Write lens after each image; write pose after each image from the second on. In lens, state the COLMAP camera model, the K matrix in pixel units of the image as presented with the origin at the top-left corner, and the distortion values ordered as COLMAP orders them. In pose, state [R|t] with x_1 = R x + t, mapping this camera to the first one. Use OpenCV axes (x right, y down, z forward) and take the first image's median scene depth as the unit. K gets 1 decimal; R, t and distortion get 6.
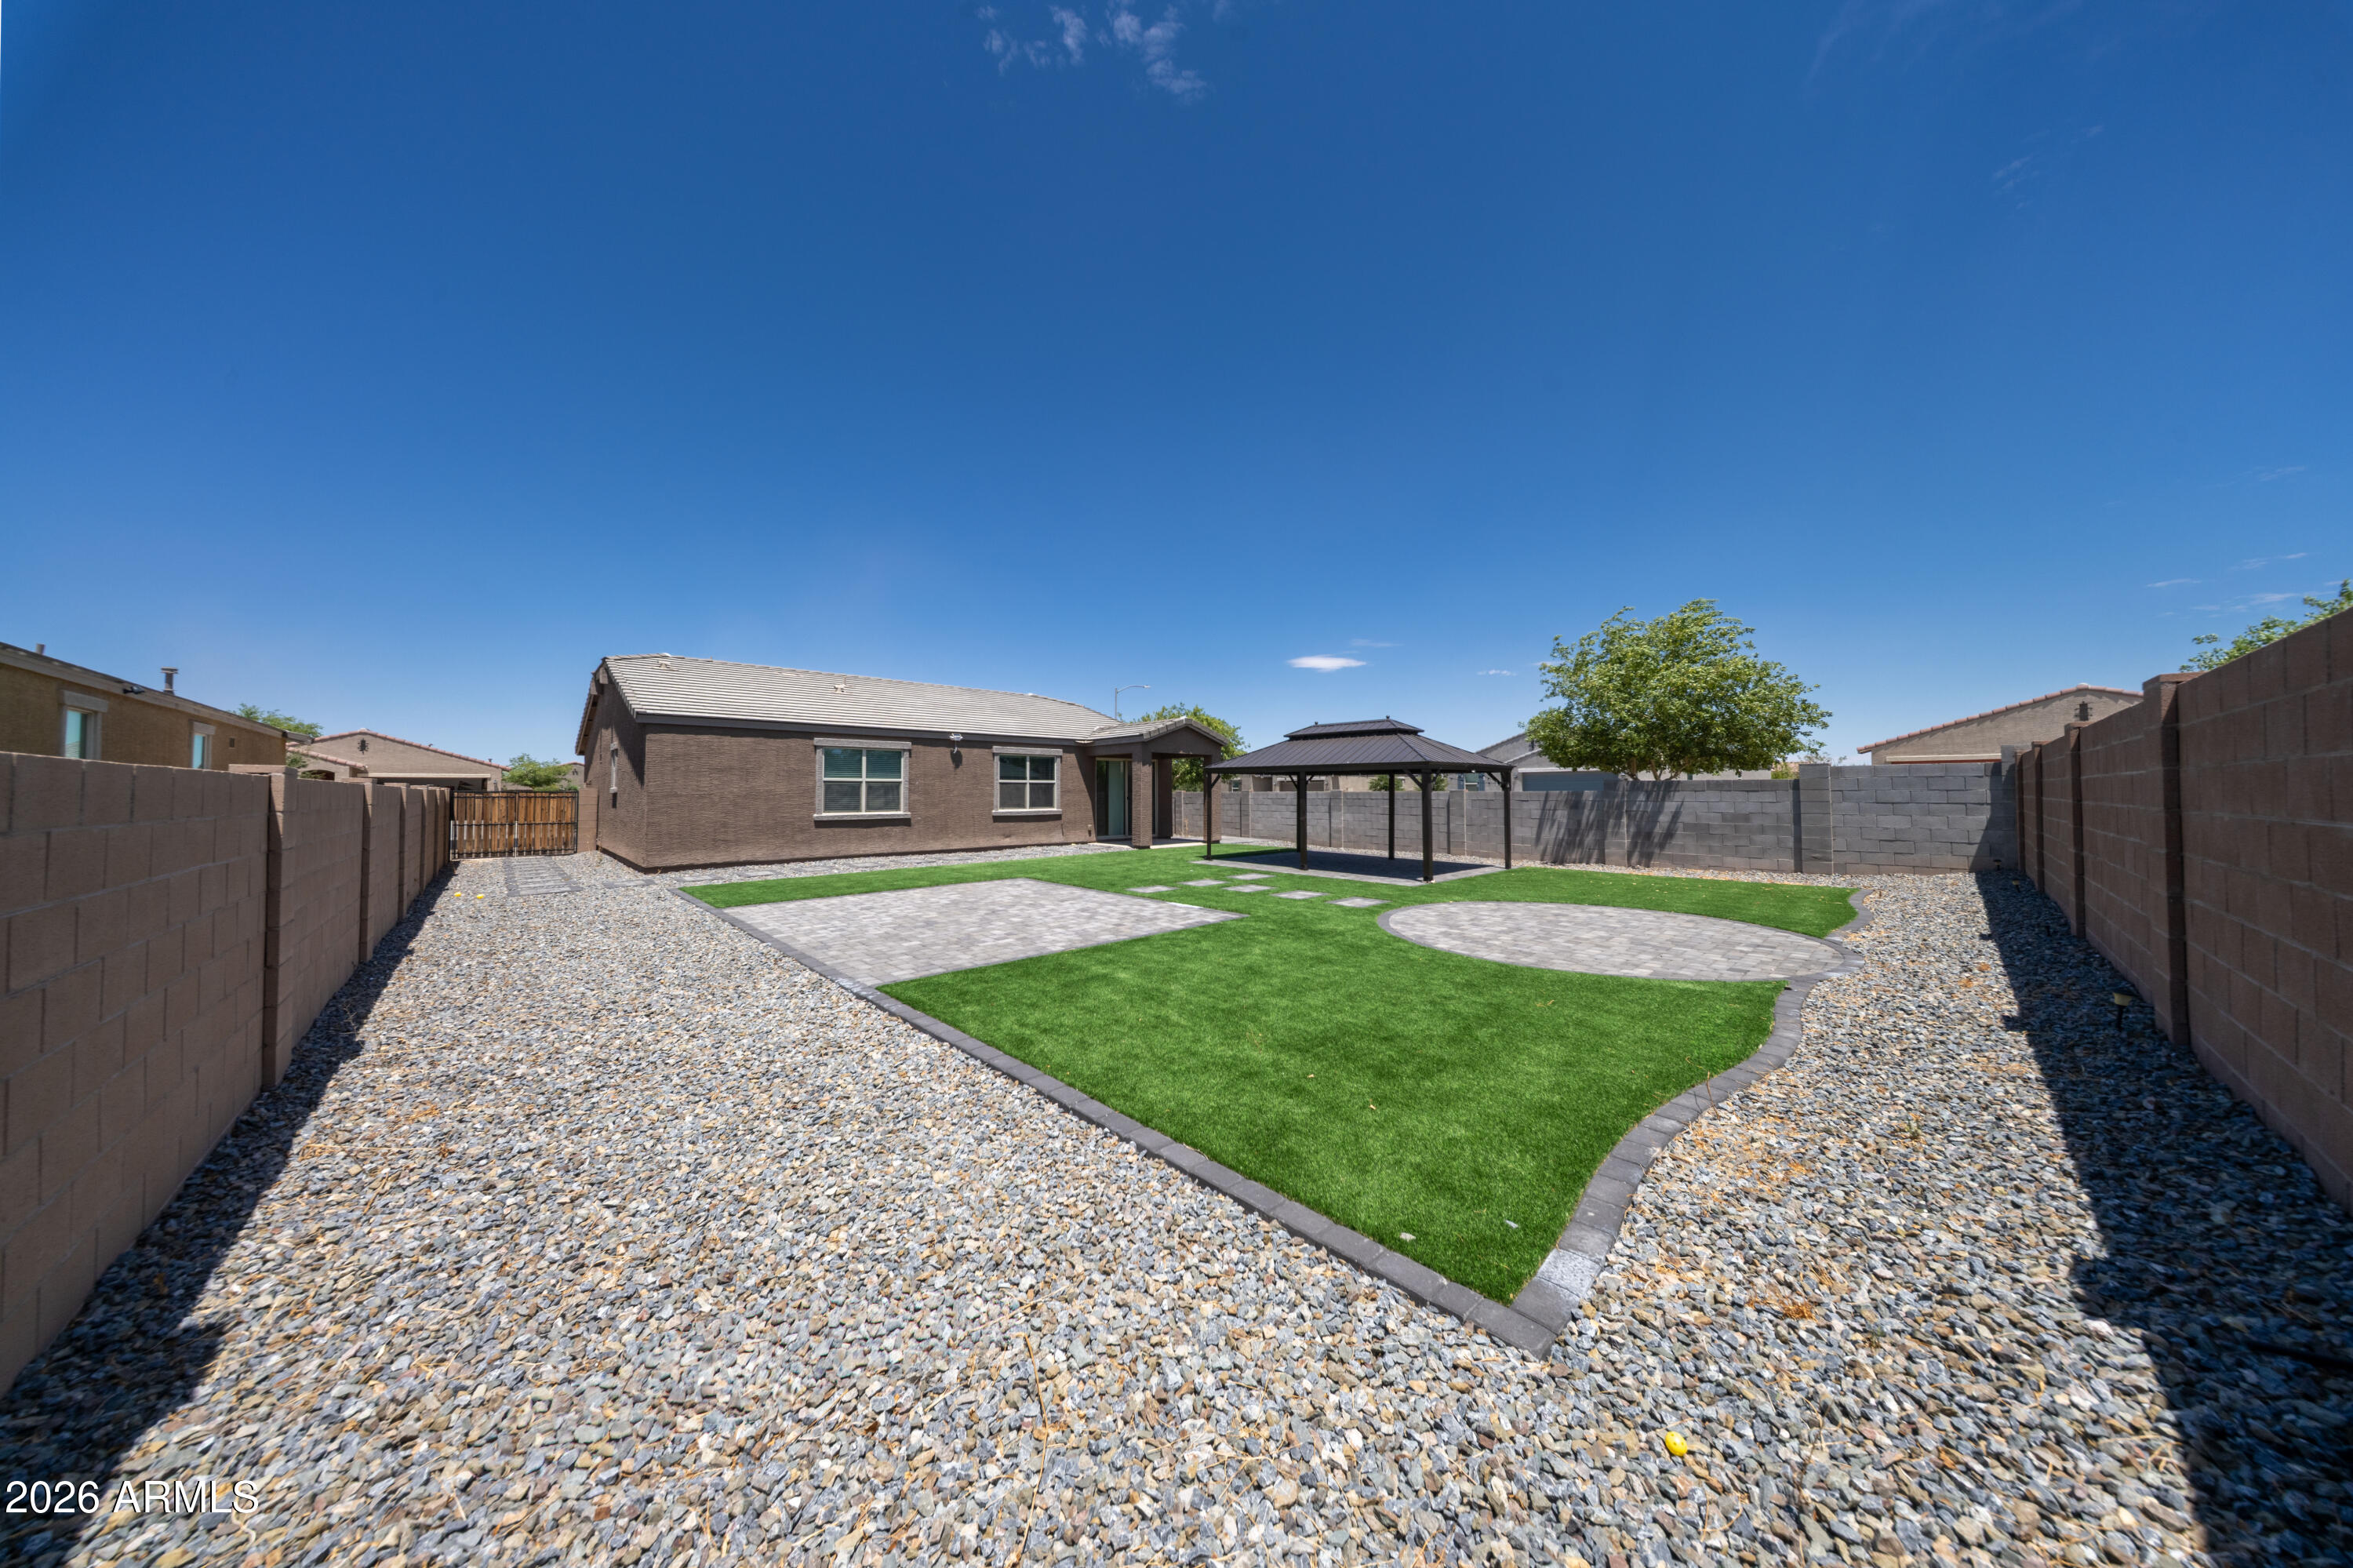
lens RADIAL K [[713.0, 0, 1176.5], [0, 713.0, 784.0], [0, 0, 1]] dist [0.011729, -0.005653]
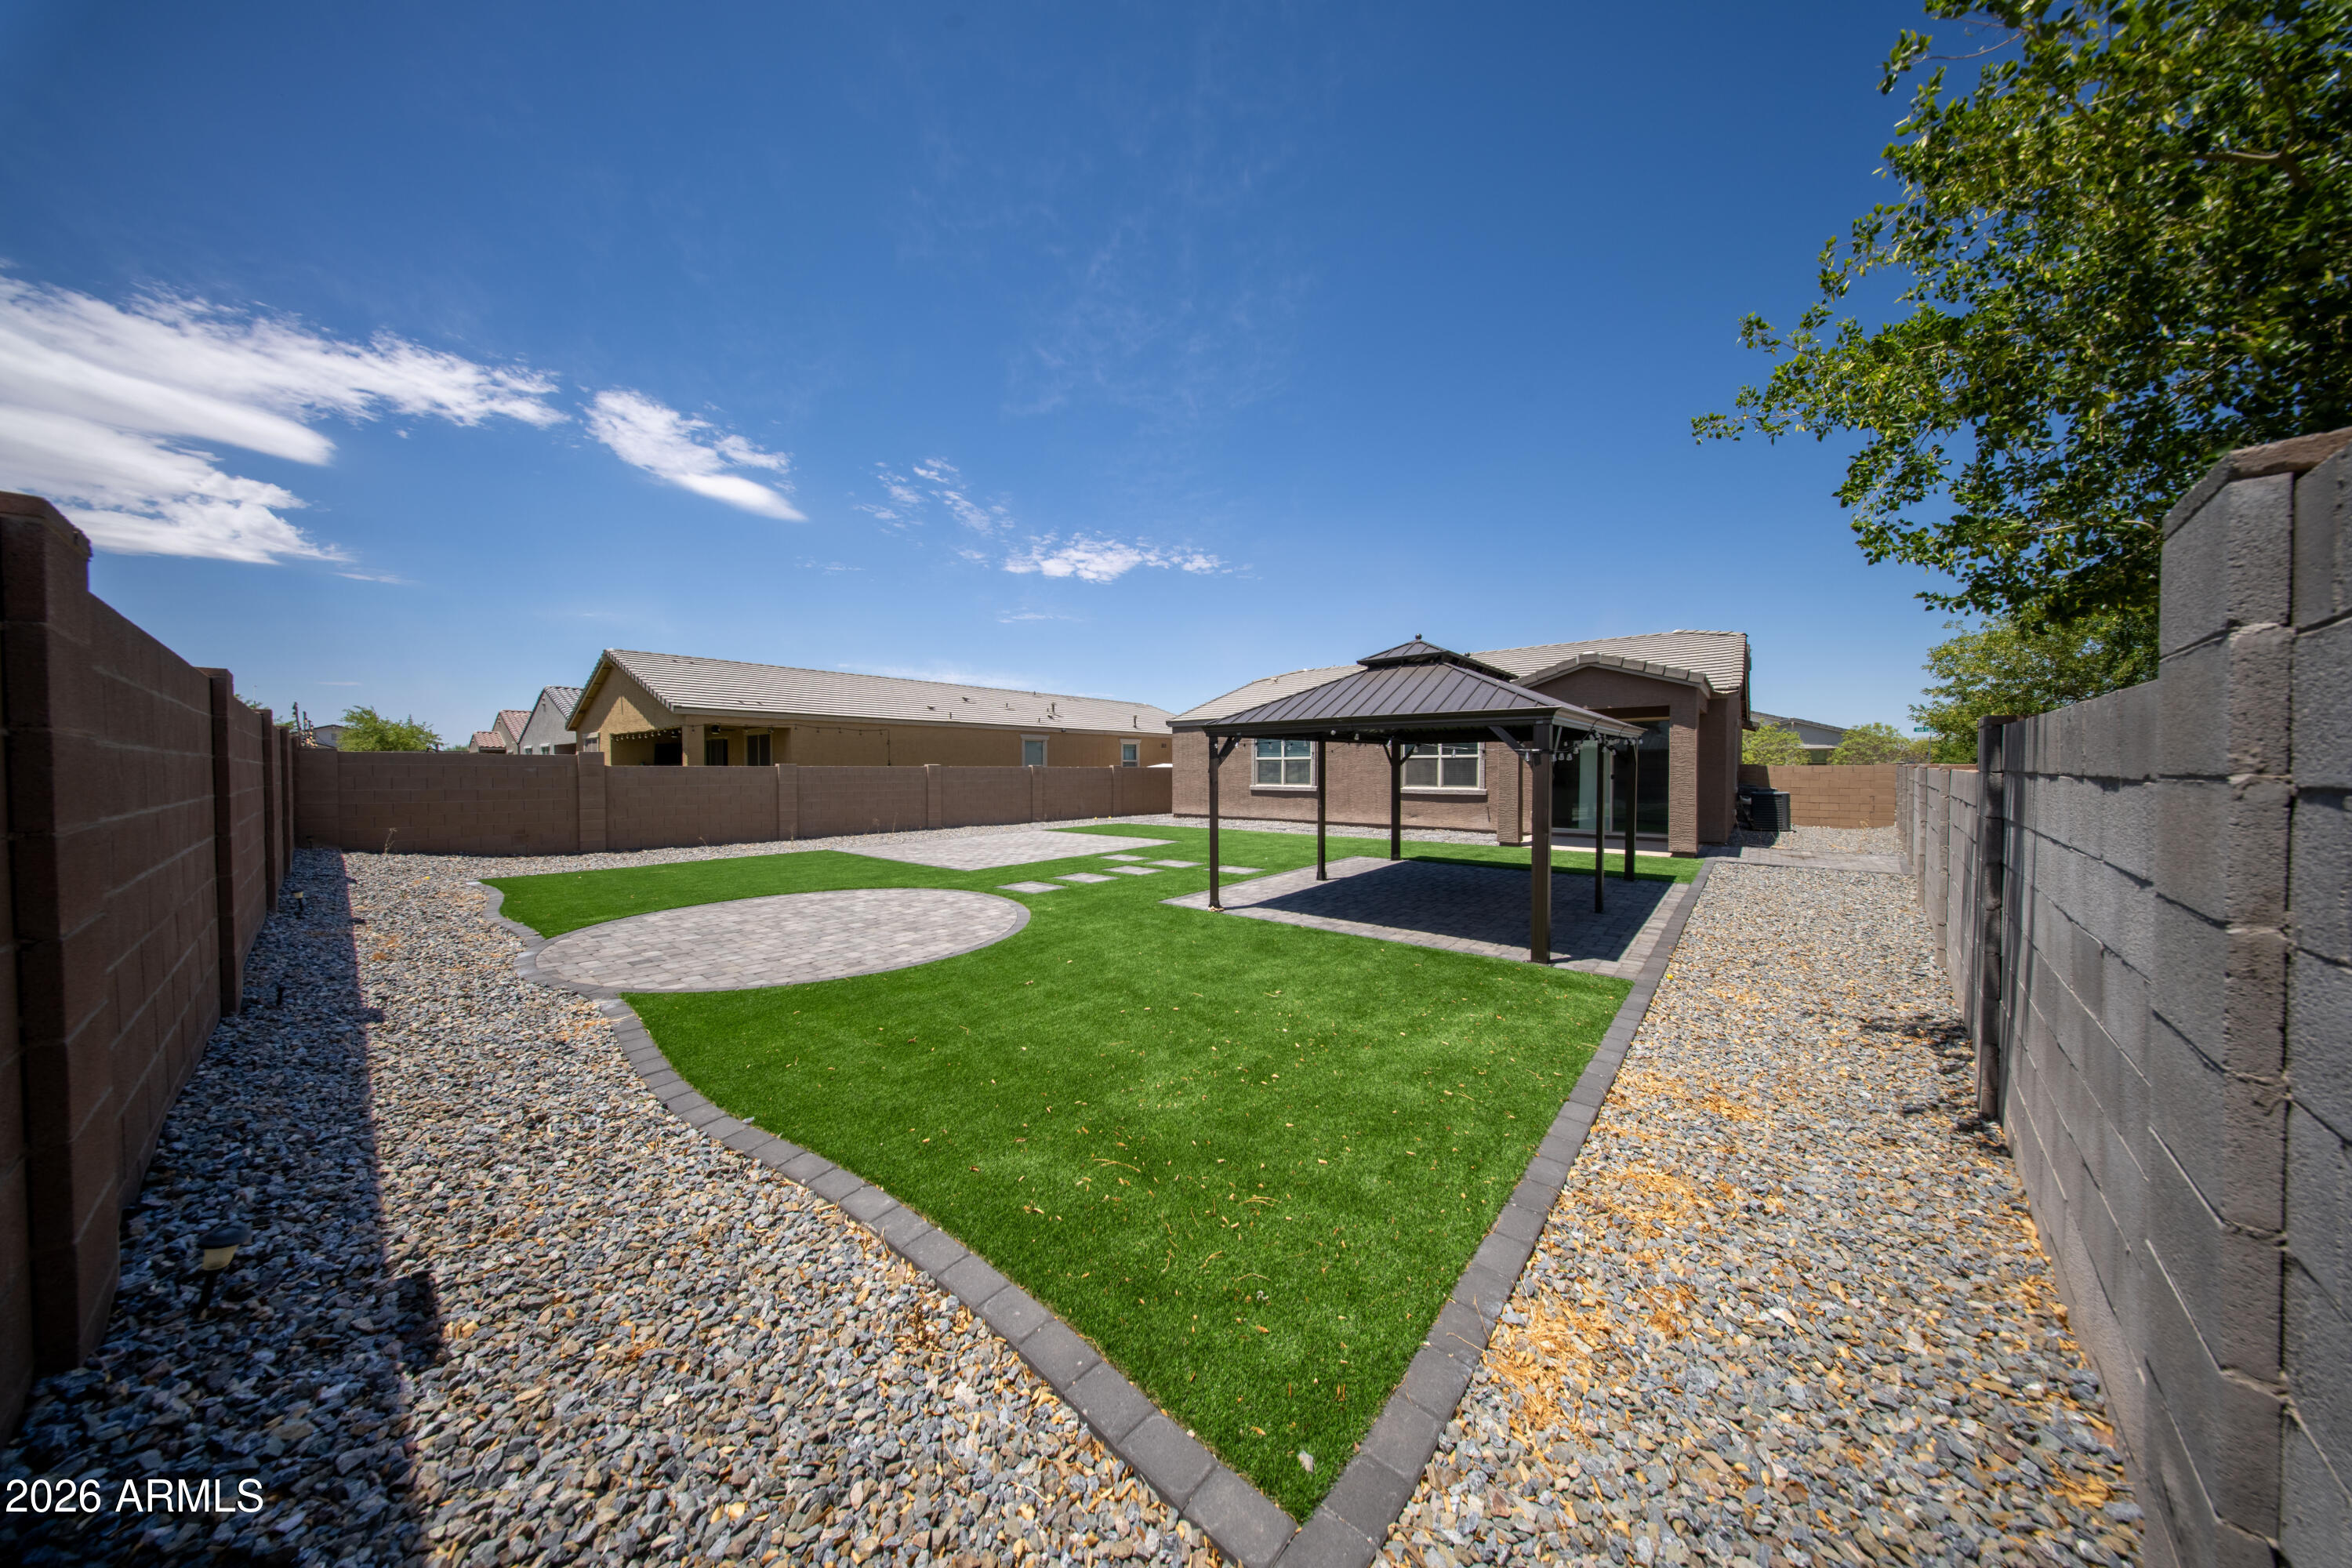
lens RADIAL K [[712.7, 0, 1176.0], [0, 712.7, 784.0], [0, 0, 1]] dist [0.011729, -0.005653]
pose [[0.109913, 0.021187, -0.993715, 0.734217], [0.013632, 0.999647, 0.022822, 0.007699], [0.993848, -0.016055, 0.109586, 0.673112]]
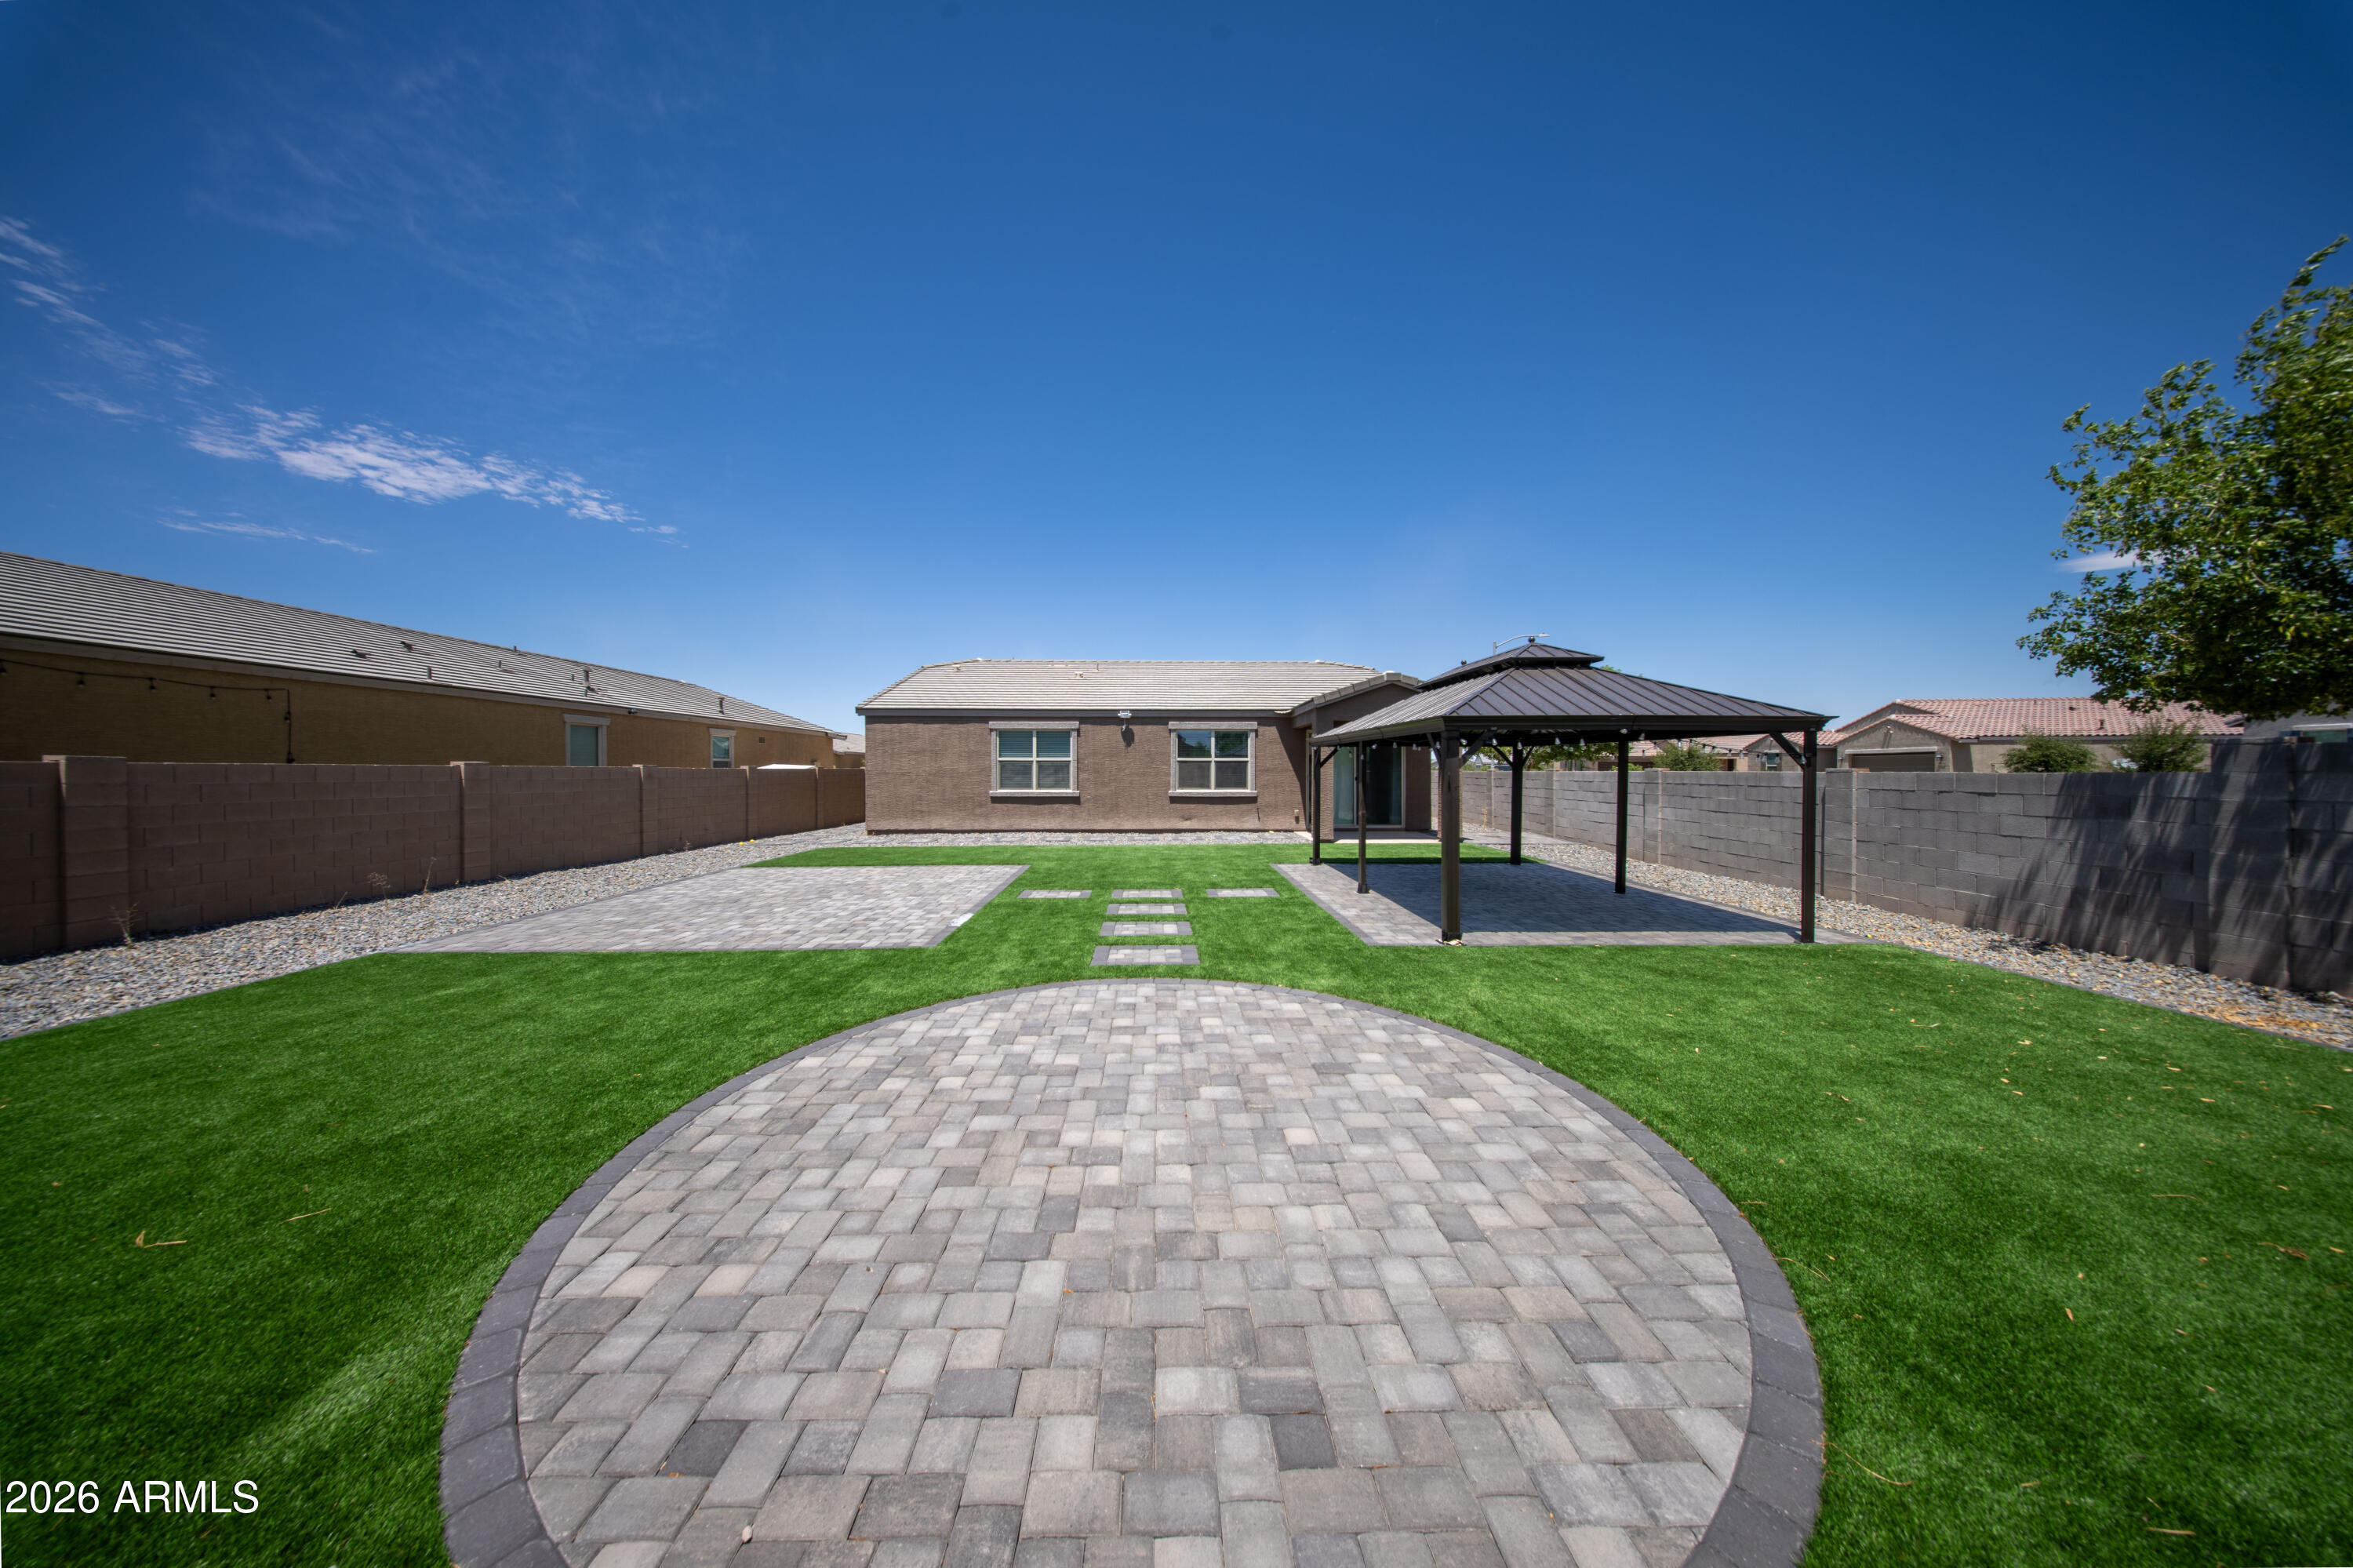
lens RADIAL K [[702.3, 0, 1176.6], [0, 702.3, 746.8], [0, 0, 1]] dist [-0.009480, -0.000040]
pose [[0.748053, -0.020900, -0.663310, 0.404151], [0.005980, 0.999676, -0.024755, 0.002827], [0.663613, 0.014551, 0.747935, 0.353193]]
